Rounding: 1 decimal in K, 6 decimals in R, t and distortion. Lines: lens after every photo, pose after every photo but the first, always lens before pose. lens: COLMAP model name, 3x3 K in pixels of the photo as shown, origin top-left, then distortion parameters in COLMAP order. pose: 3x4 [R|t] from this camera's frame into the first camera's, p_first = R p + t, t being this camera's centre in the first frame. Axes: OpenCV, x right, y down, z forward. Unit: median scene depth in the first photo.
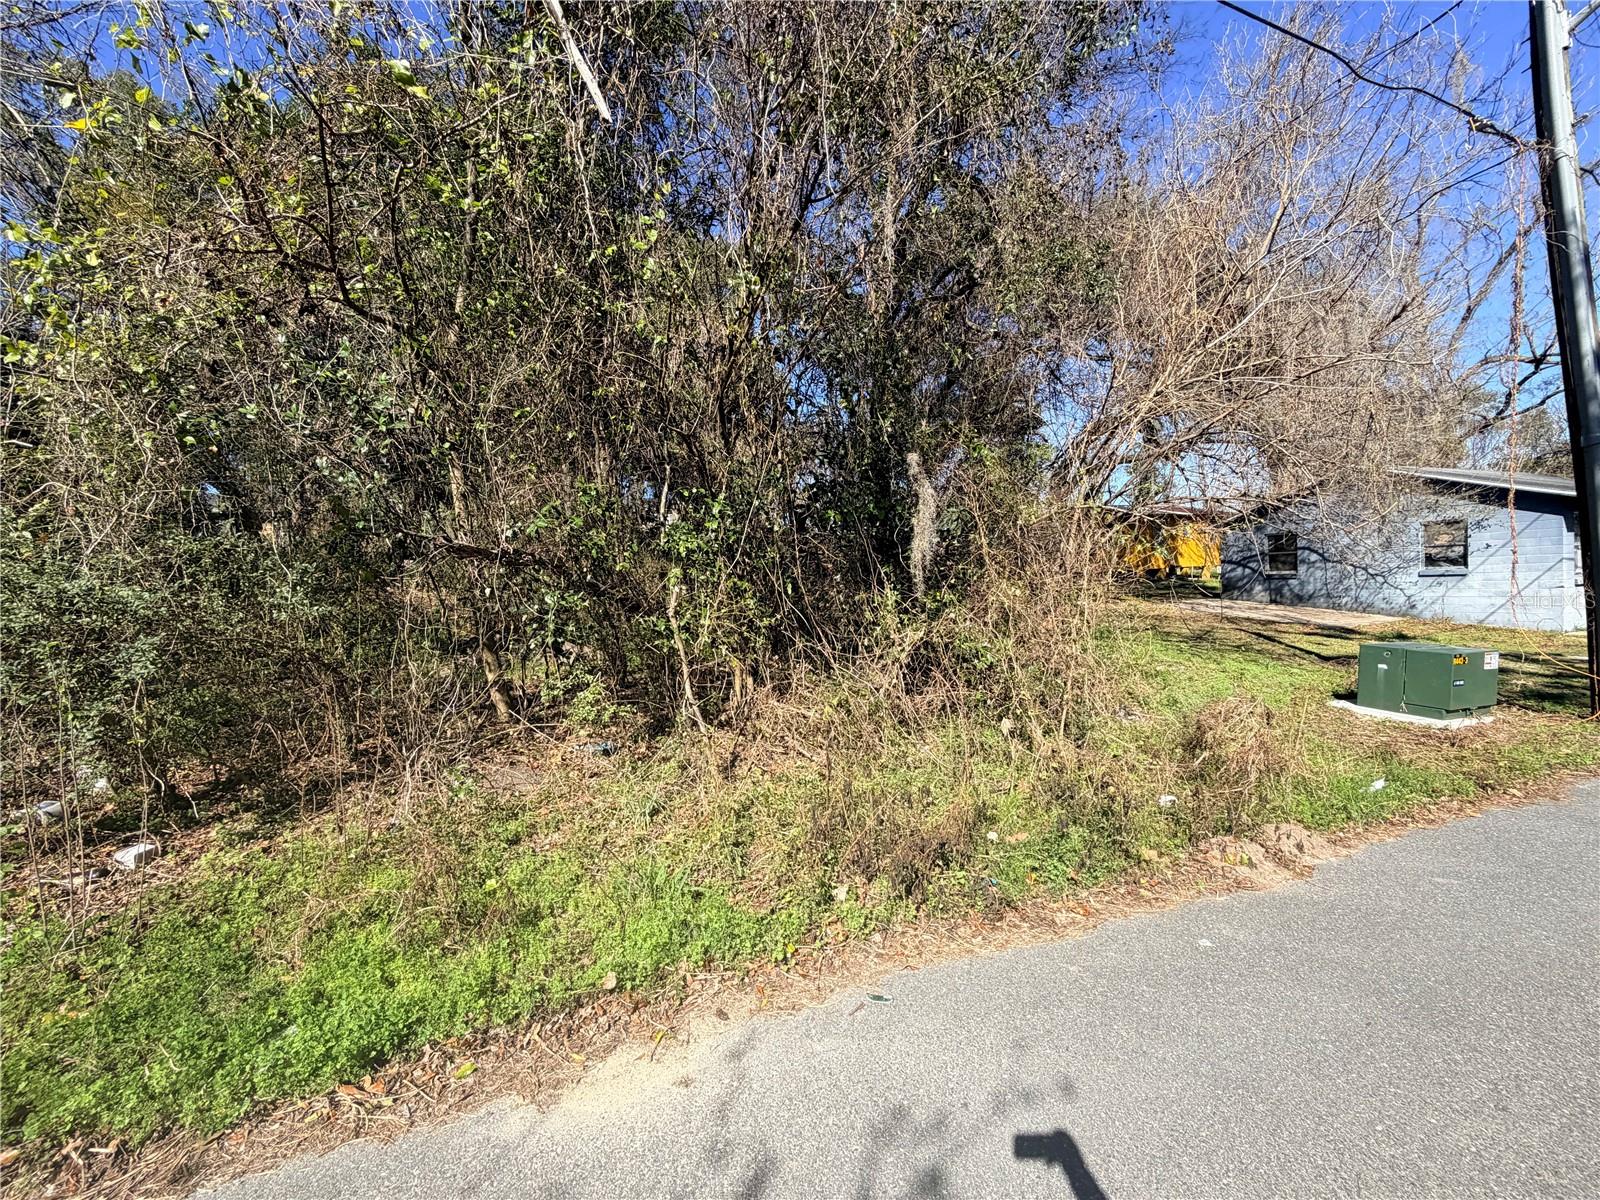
lens RADIAL K [[635.8, 0, 793.7], [0, 635.8, 601.3], [0, 0, 1]] dist [0.002357, -0.000203]
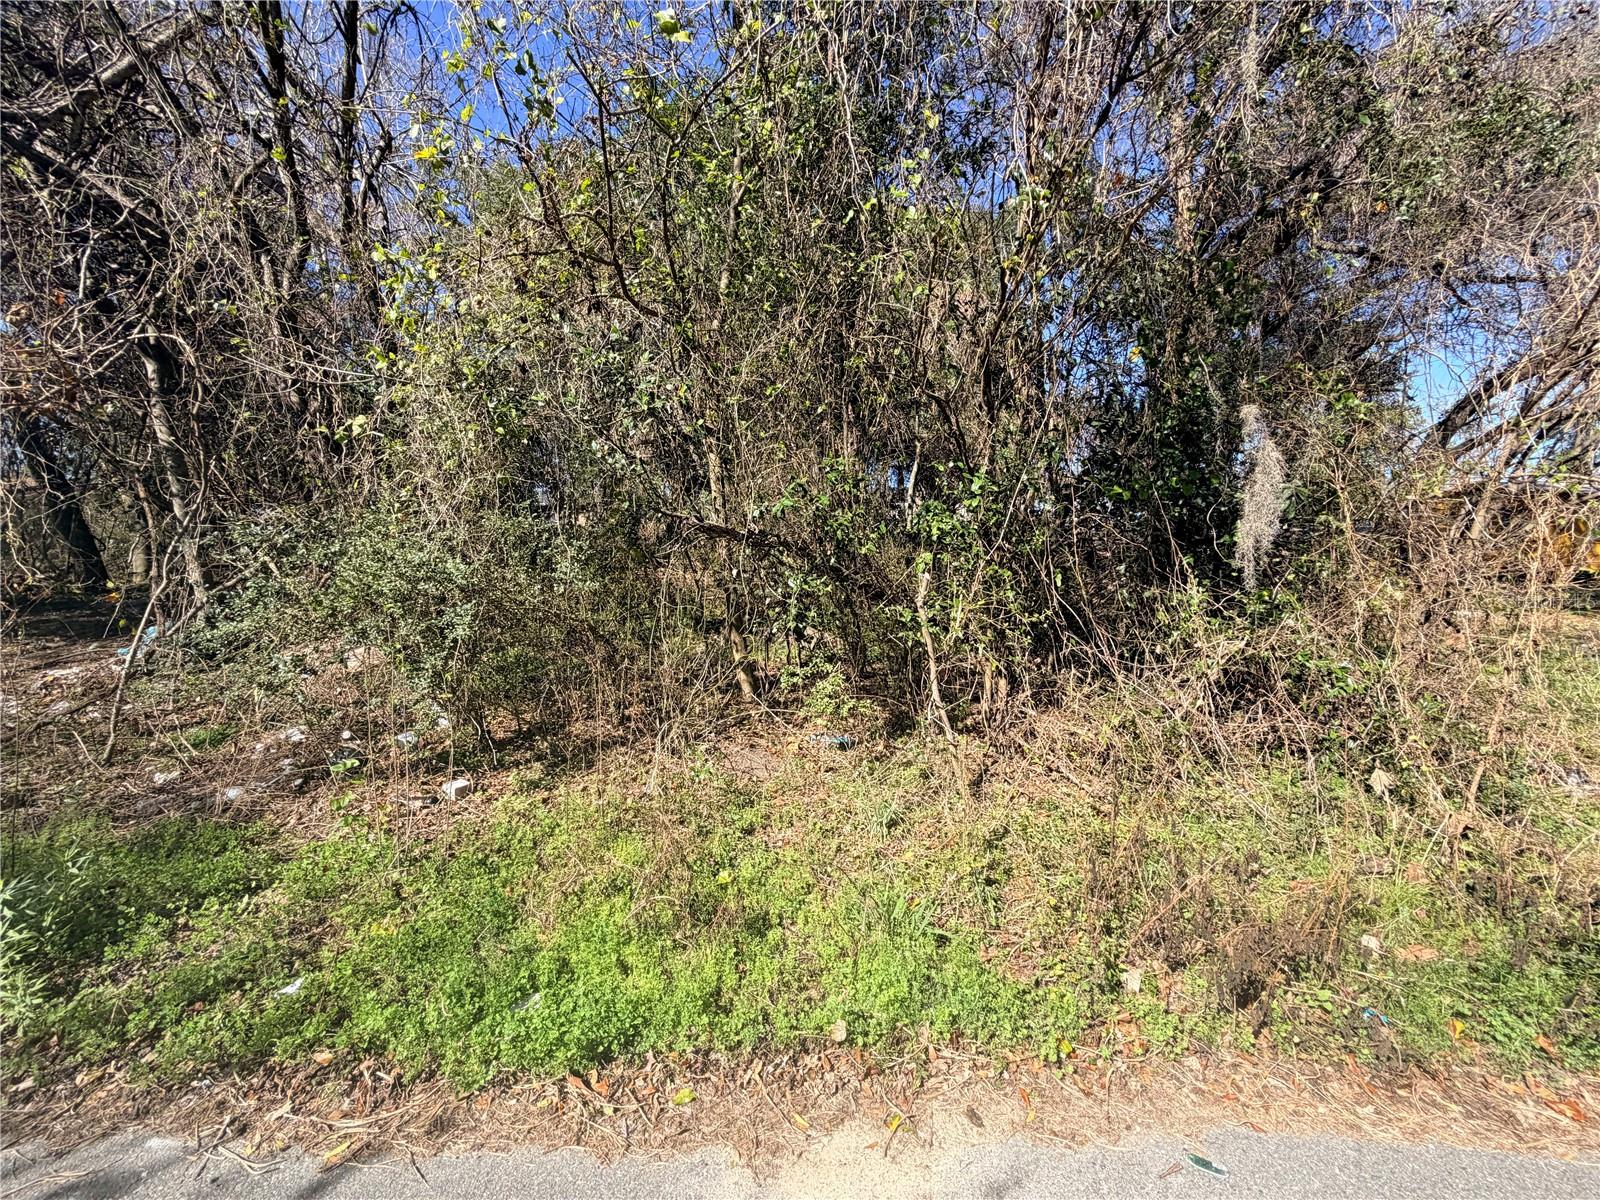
lens RADIAL K [[635.8, 0, 792.8], [0, 635.8, 605.0], [0, 0, 1]] dist [0.002357, -0.000203]
pose [[0.931468, 0.045634, -0.360950, -0.042219], [-0.037342, 0.998855, 0.029919, 0.001776], [0.361902, -0.014390, 0.932105, 0.123779]]
